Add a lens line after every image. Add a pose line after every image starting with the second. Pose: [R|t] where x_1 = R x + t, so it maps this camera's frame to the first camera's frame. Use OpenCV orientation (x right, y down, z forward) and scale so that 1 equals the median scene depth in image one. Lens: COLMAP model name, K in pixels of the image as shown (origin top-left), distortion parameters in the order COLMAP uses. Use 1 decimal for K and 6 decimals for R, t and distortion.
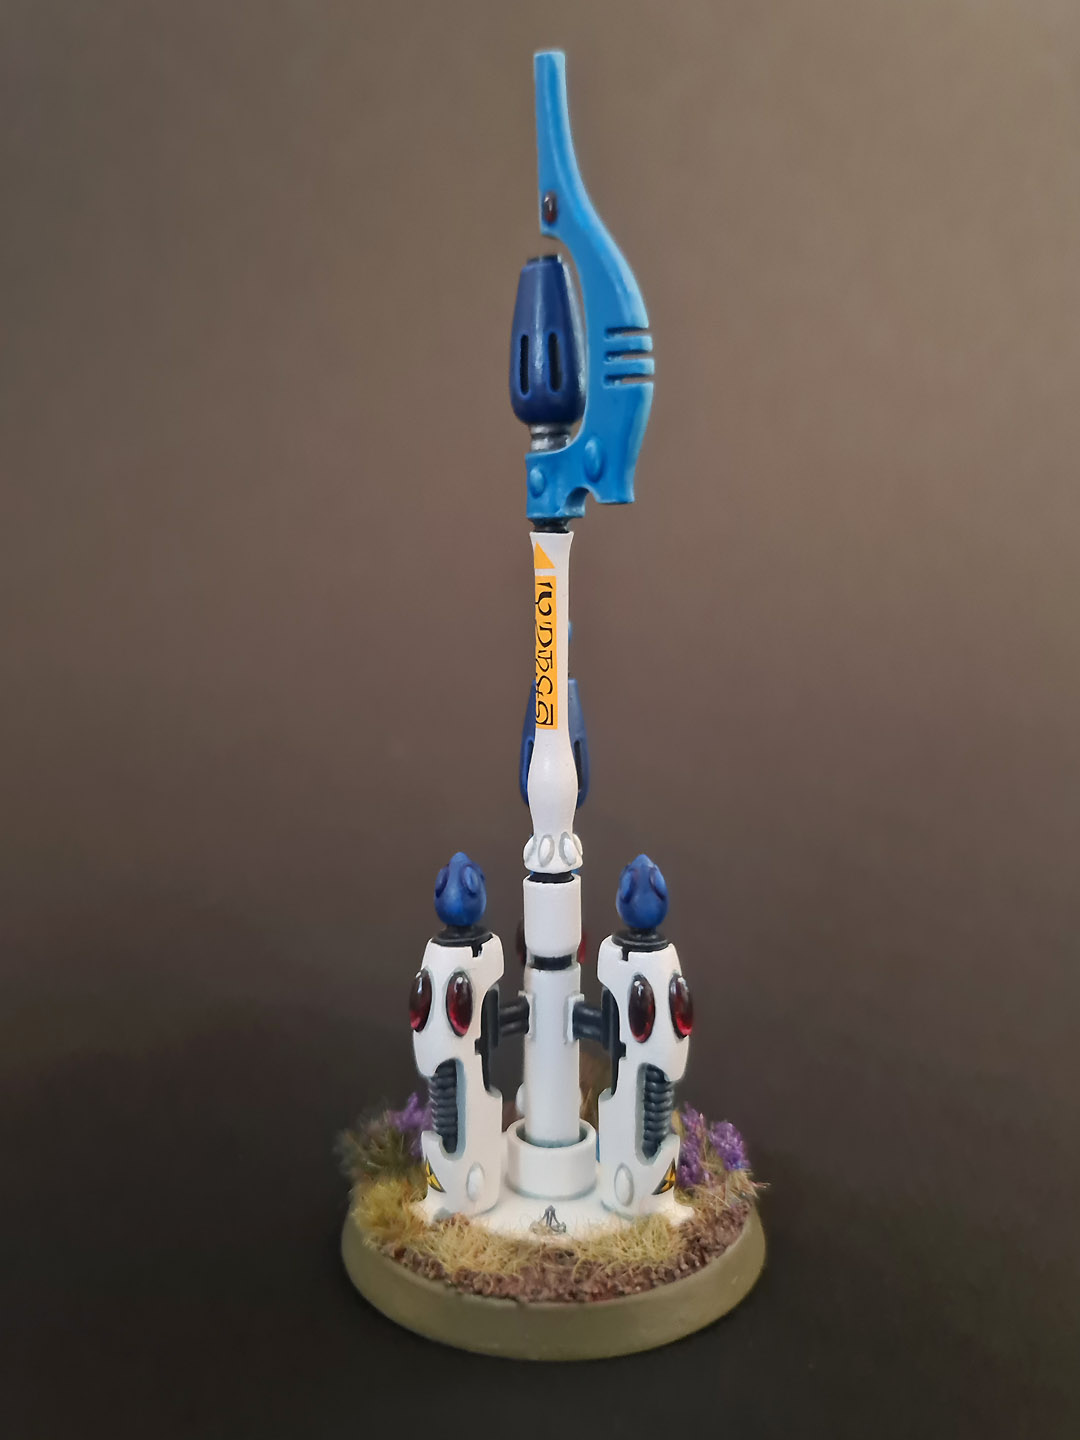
lens RADIAL K [[1183.6, 0, 556.4], [0, 1183.6, 729.0], [0, 0, 1]] dist [0.001112, 0.001667]
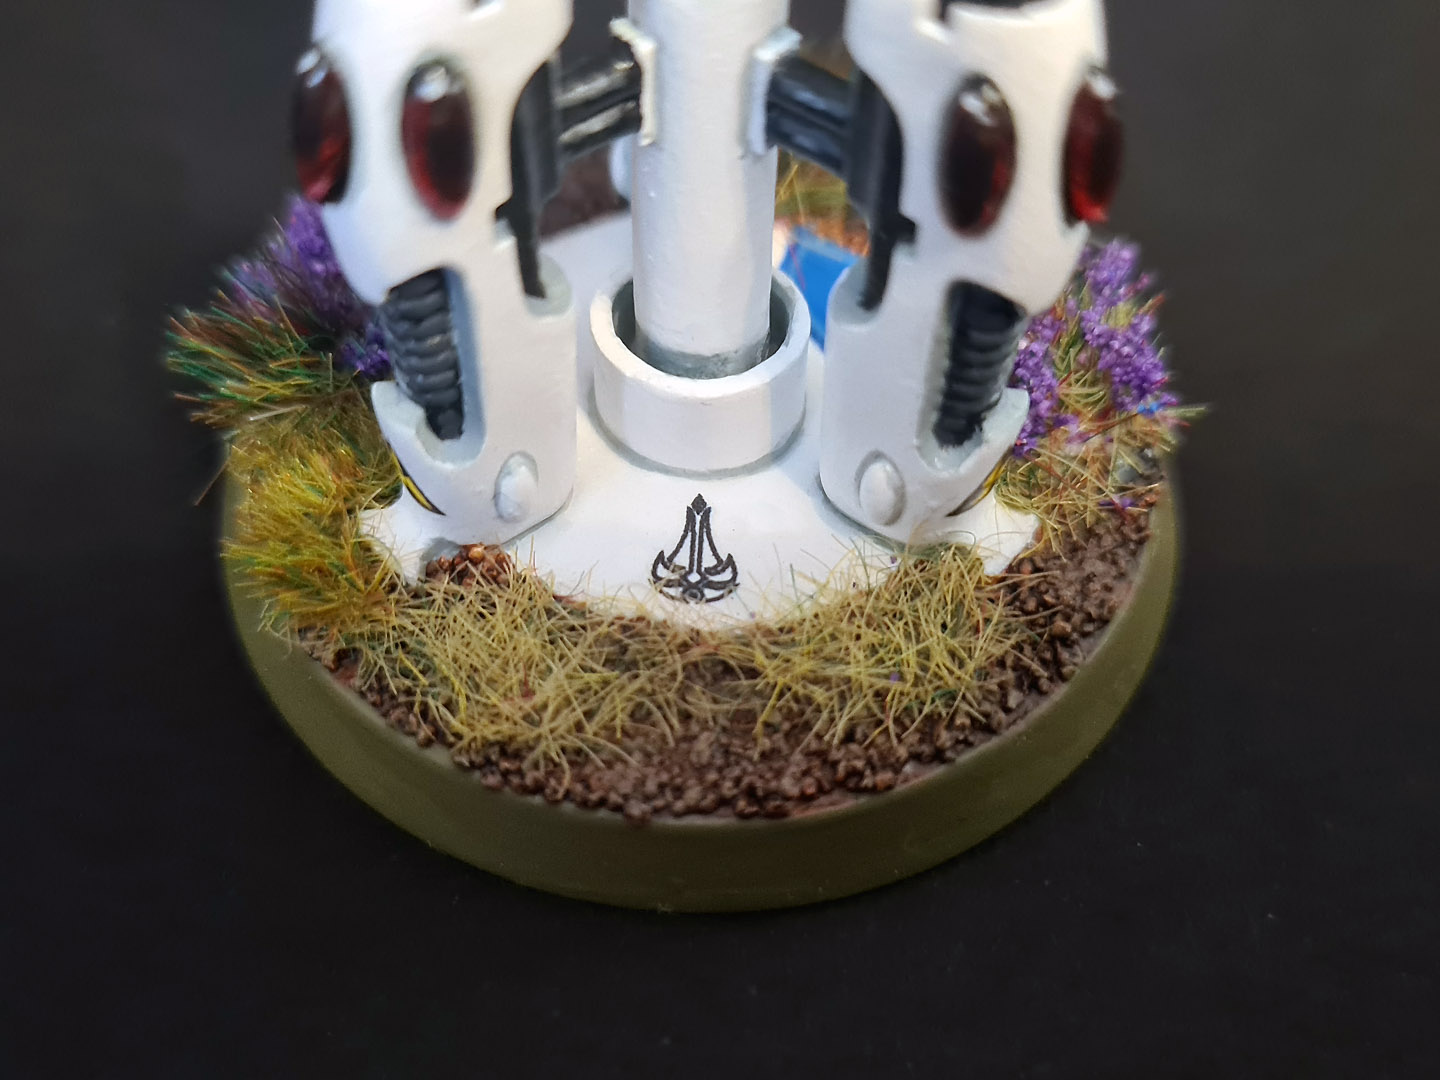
lens RADIAL K [[1950.1, 0, 720.0], [0, 1950.1, 540.0], [0, 0, 1]] dist [-0.124831, -0.008630]
pose [[0.999606, -0.000163, 0.028052, -0.017203], [-0.019655, 0.709409, 0.704523, -0.075567], [-0.020015, -0.704797, 0.709126, 0.516700]]
